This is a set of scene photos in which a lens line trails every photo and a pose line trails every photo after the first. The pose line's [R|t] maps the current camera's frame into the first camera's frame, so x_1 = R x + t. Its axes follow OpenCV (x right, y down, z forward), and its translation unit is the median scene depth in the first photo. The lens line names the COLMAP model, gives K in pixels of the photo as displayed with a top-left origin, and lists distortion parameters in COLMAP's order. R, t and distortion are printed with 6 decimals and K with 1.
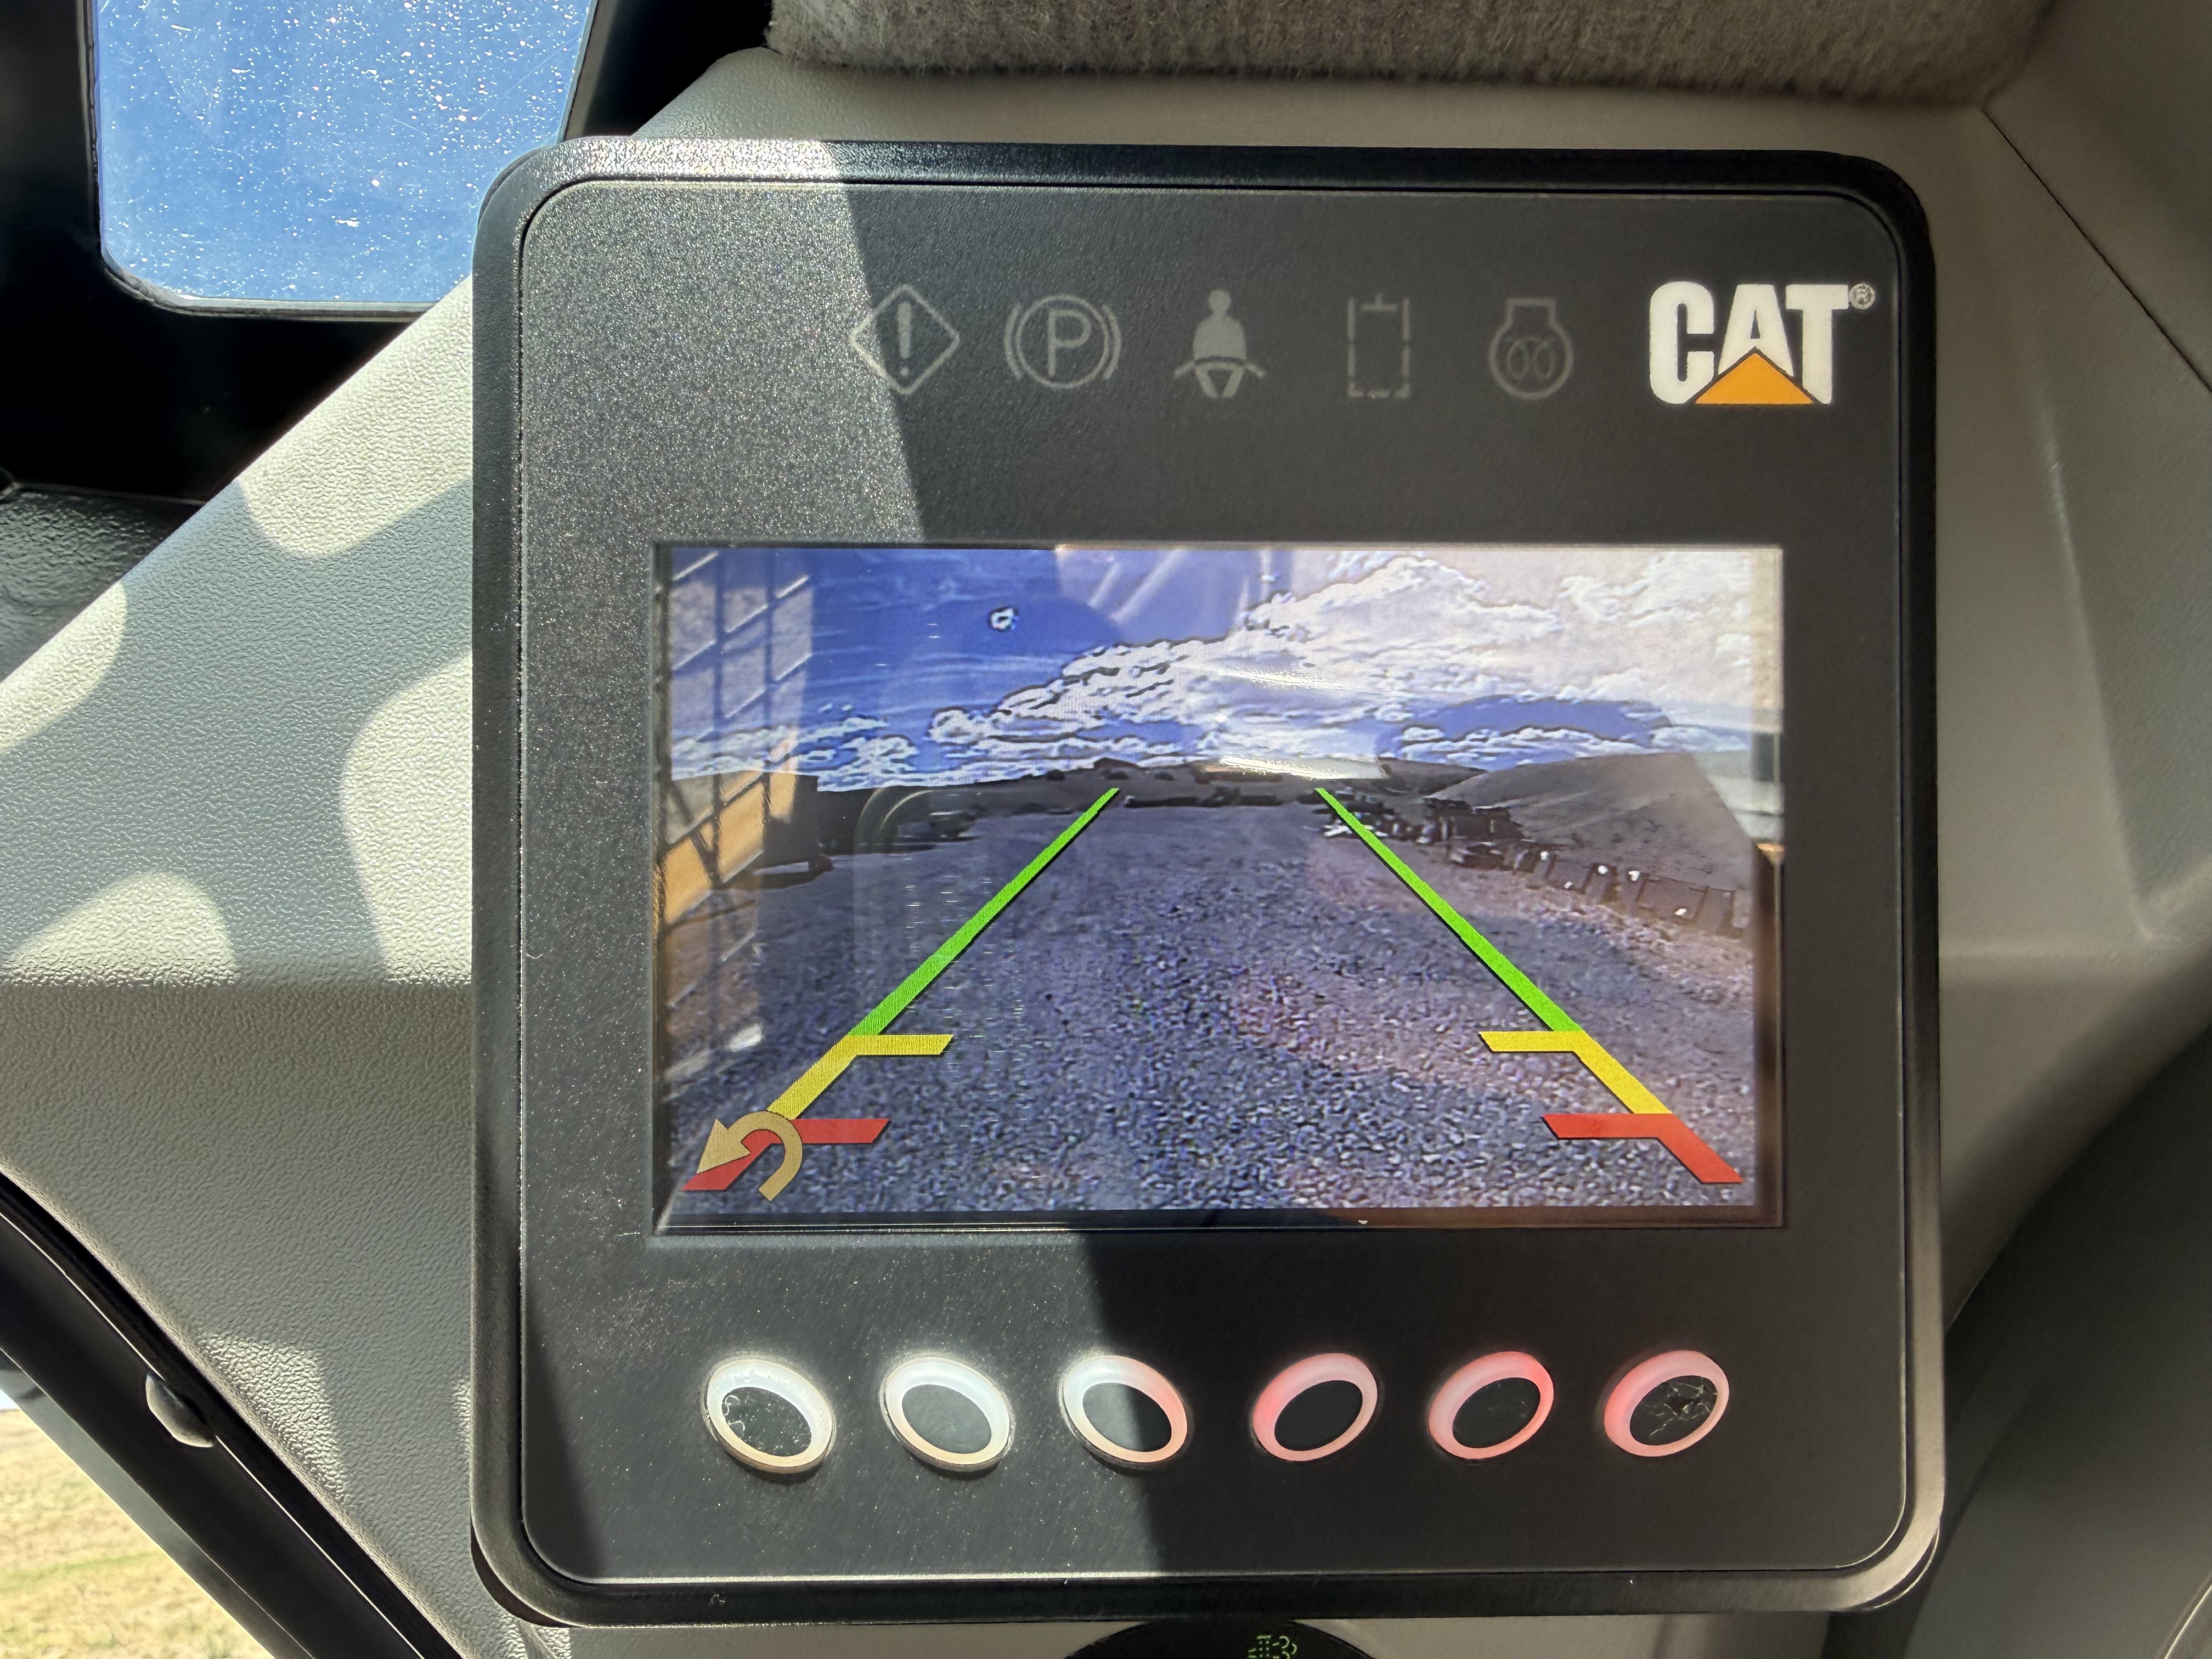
lens RADIAL K [[1577.1, 0, 1044.5], [0, 1577.1, 830.0], [0, 0, 1]] dist [0.017803, -0.016854]
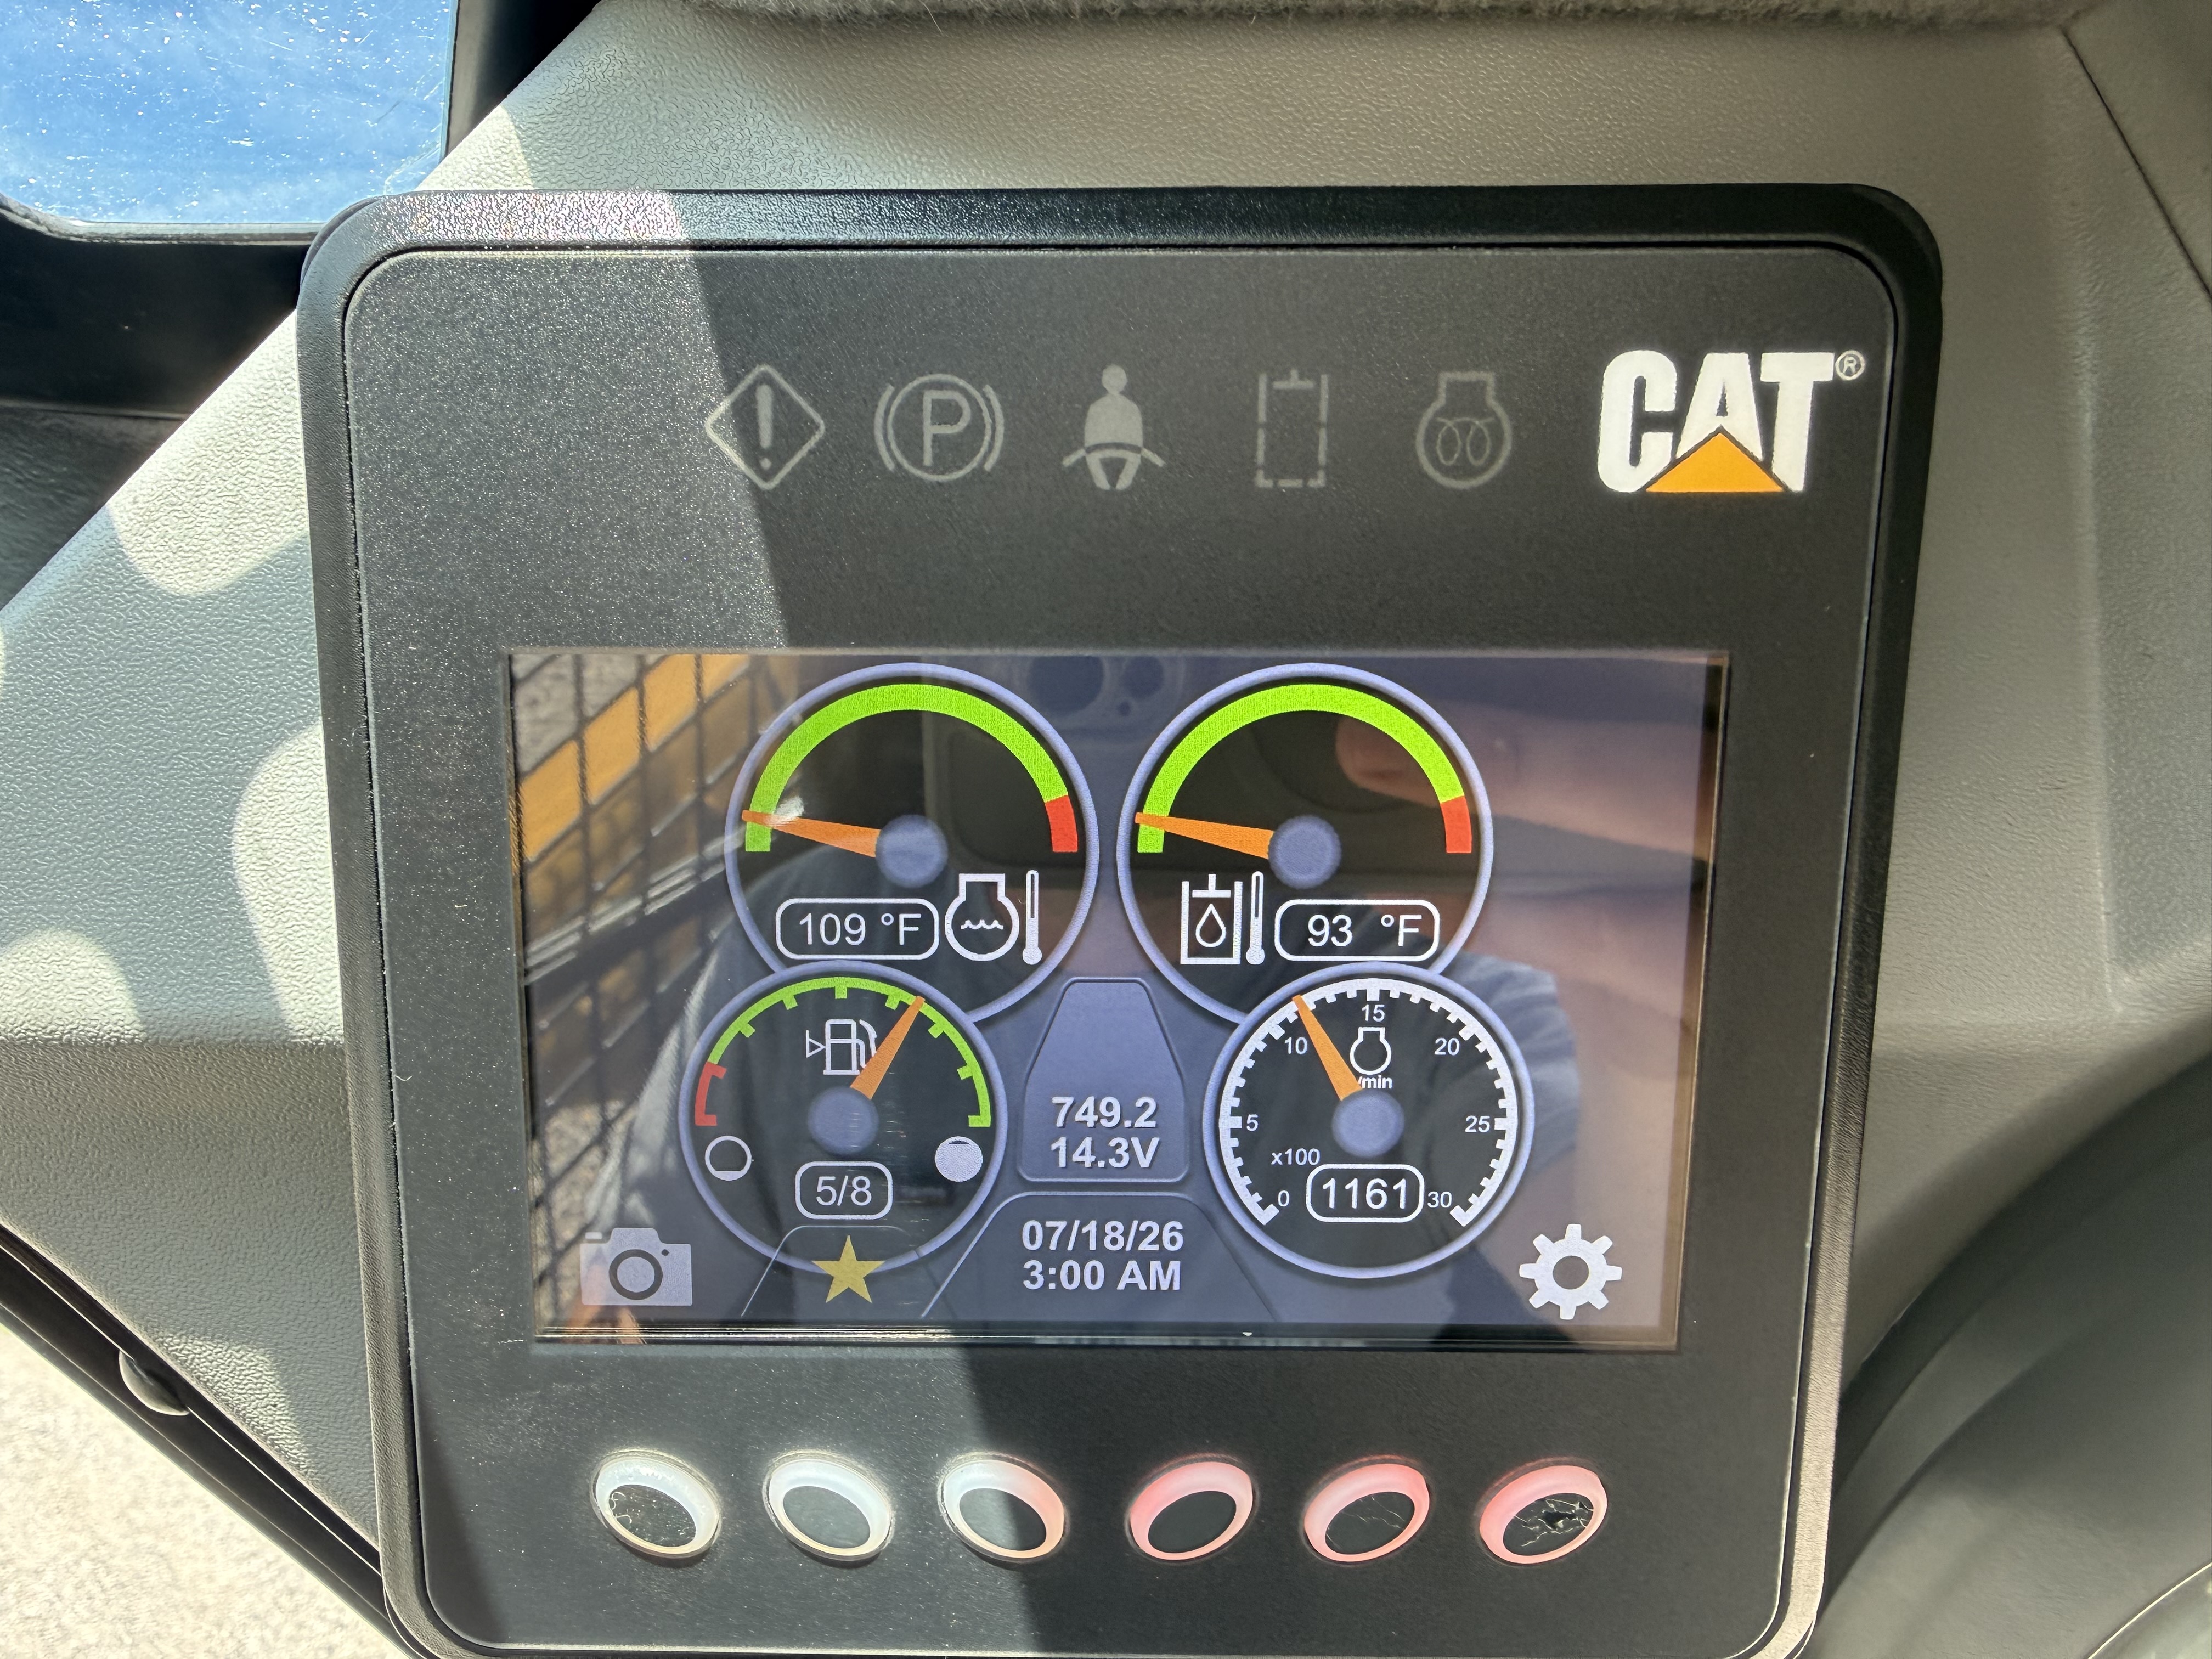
lens RADIAL K [[1577.1, 0, 1056.4], [0, 1577.1, 799.9], [0, 0, 1]] dist [0.017803, -0.016854]
pose [[0.998833, 0.014289, -0.046136, 0.123710], [-0.005991, 0.984510, 0.175227, -0.258589], [0.047925, -0.174746, 0.983446, 0.074845]]
